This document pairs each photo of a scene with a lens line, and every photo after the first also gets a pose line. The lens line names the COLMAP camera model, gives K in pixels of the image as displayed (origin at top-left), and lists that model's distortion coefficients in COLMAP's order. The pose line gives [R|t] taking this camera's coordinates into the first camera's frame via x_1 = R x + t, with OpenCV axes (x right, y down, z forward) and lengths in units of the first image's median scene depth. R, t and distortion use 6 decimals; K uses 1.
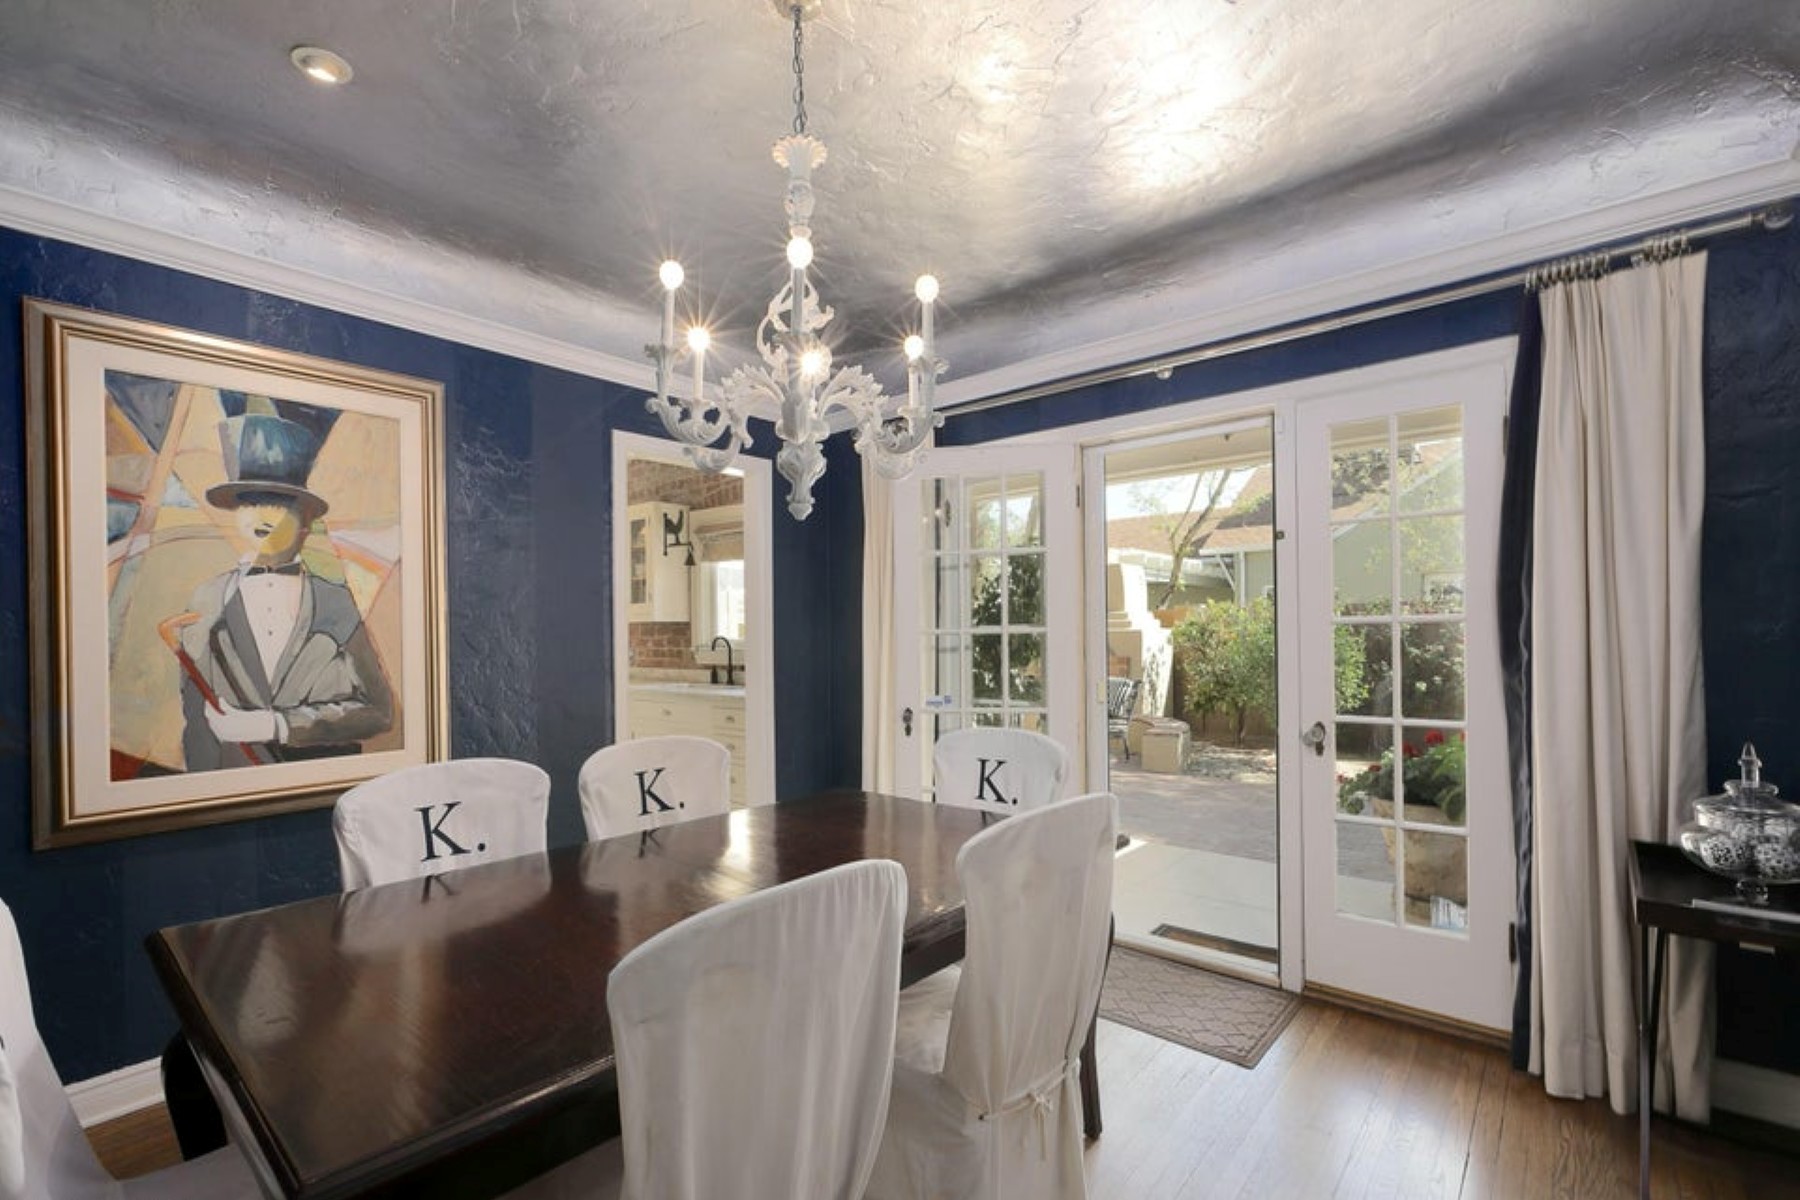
lens RADIAL K [[815.0, 0, 903.1], [0, 815.0, 614.6], [0, 0, 1]] dist [0.000531, -0.000043]
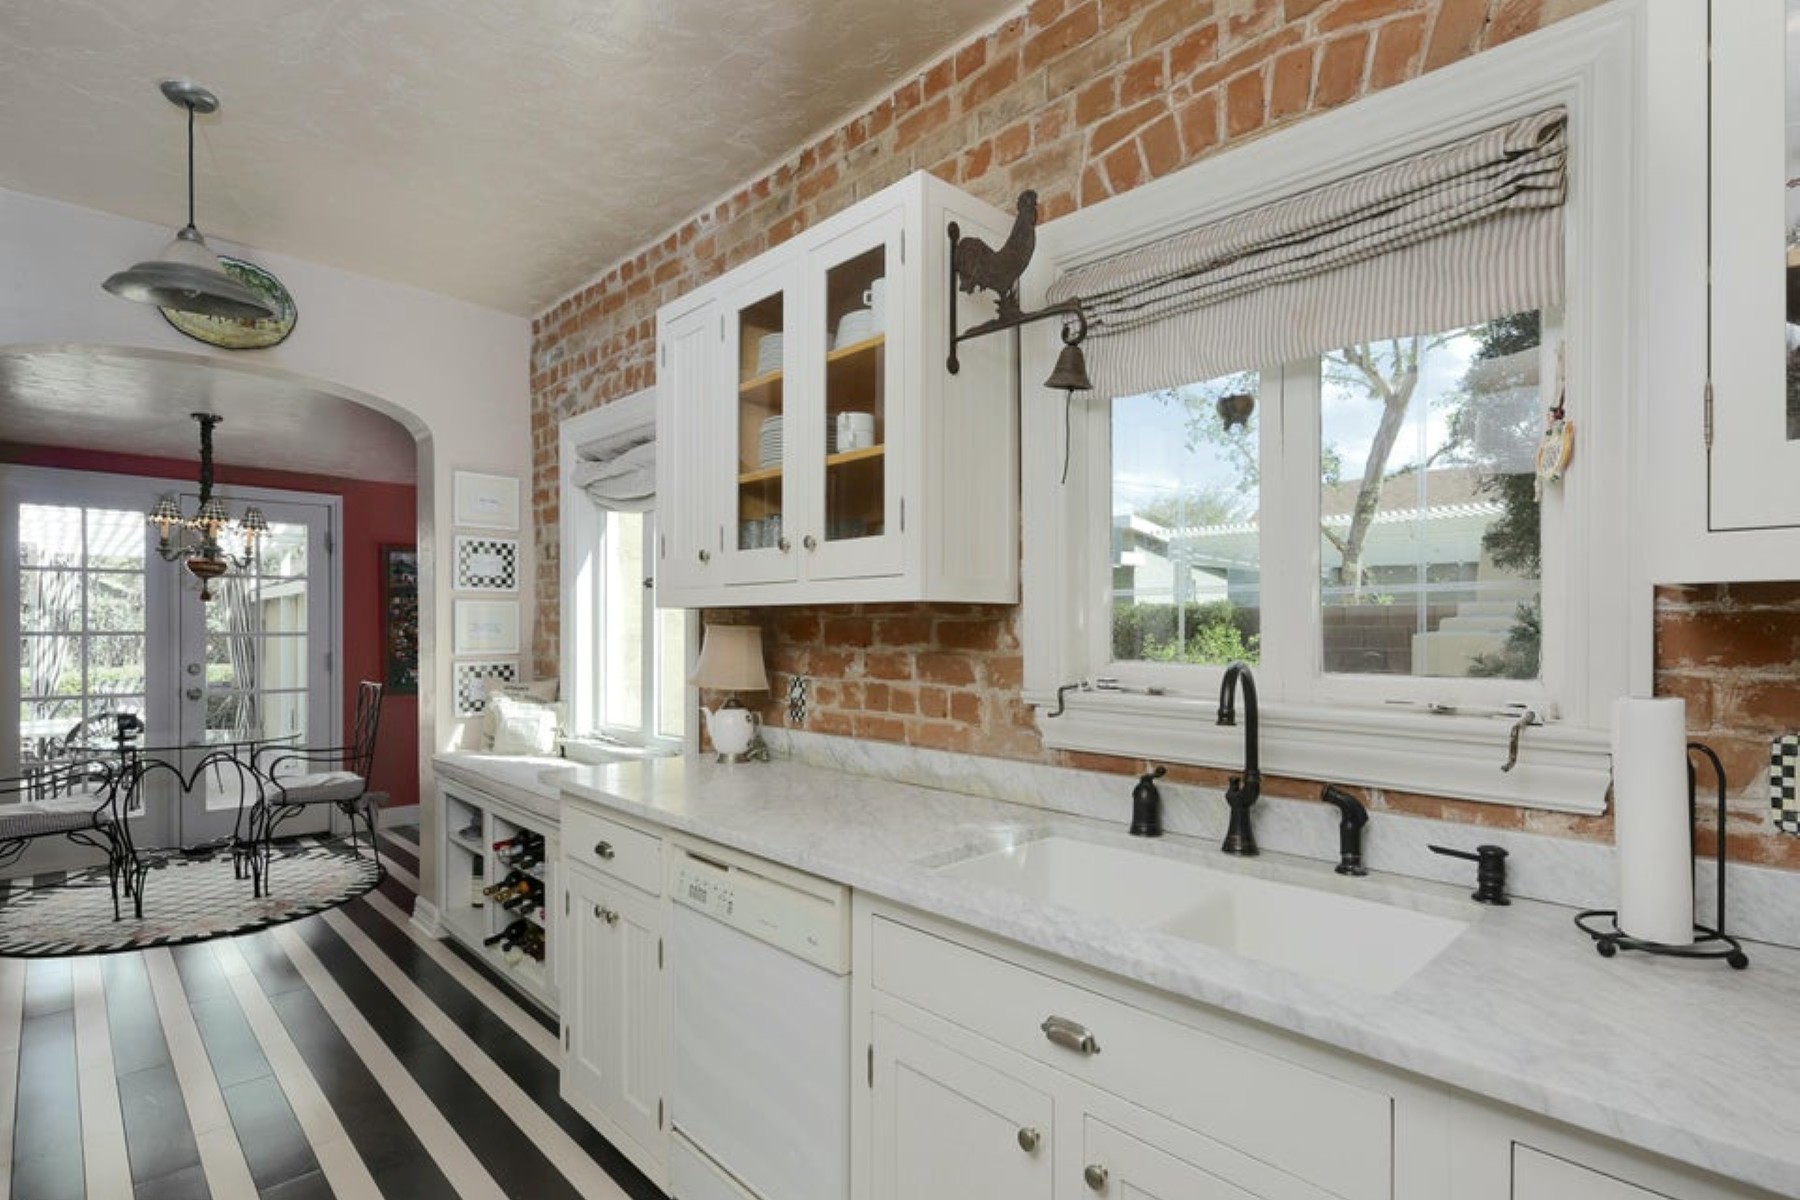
lens RADIAL K [[895.4, 0, 898.7], [0, 895.4, 608.2], [0, 0, 1]] dist [0.001086, 0.000041]
pose [[0.995332, 0.000416, -0.096508, -0.280059], [-0.000125, 0.999995, 0.003029, 0.009576], [0.096509, -0.003003, 0.995328, 0.683717]]
